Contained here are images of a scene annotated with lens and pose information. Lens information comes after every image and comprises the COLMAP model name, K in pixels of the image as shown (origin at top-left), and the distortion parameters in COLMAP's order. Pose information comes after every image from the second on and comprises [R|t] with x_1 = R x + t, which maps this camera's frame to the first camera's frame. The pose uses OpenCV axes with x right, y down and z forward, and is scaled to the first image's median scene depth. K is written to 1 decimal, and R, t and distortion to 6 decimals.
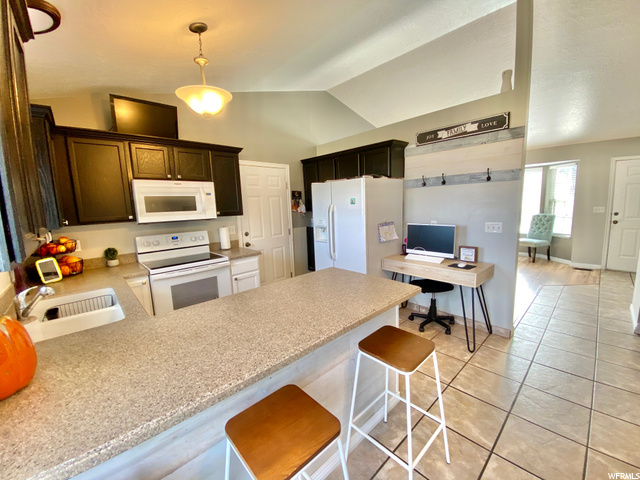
lens RADIAL K [[256.9, 0, 317.8], [0, 256.9, 240.5], [0, 0, 1]] dist [0.000705, -0.015524]
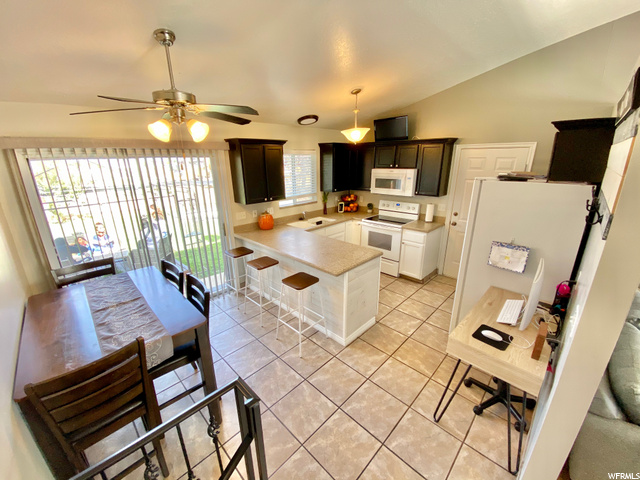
lens RADIAL K [[256.9, 0, 317.8], [0, 256.9, 240.5], [0, 0, 1]] dist [0.000705, -0.015524]
pose [[0.048710, 0.338299, -0.939777, 1.003024], [-0.121766, 0.935887, 0.330588, -0.277111], [0.991363, 0.098330, 0.086780, 0.443207]]
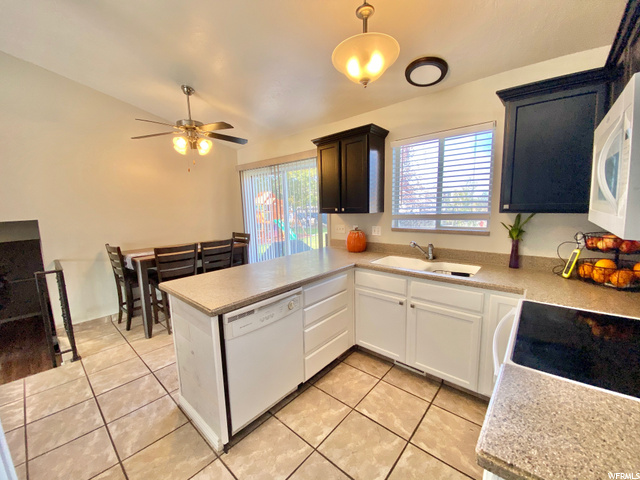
lens RADIAL K [[256.9, 0, 317.8], [0, 256.9, 240.5], [0, 0, 1]] dist [0.000705, -0.015524]
pose [[-0.991806, 0.082060, -0.097916, -0.141866], [0.053148, 0.961988, 0.267871, -0.163874], [0.116175, 0.260472, -0.958466, 1.273275]]
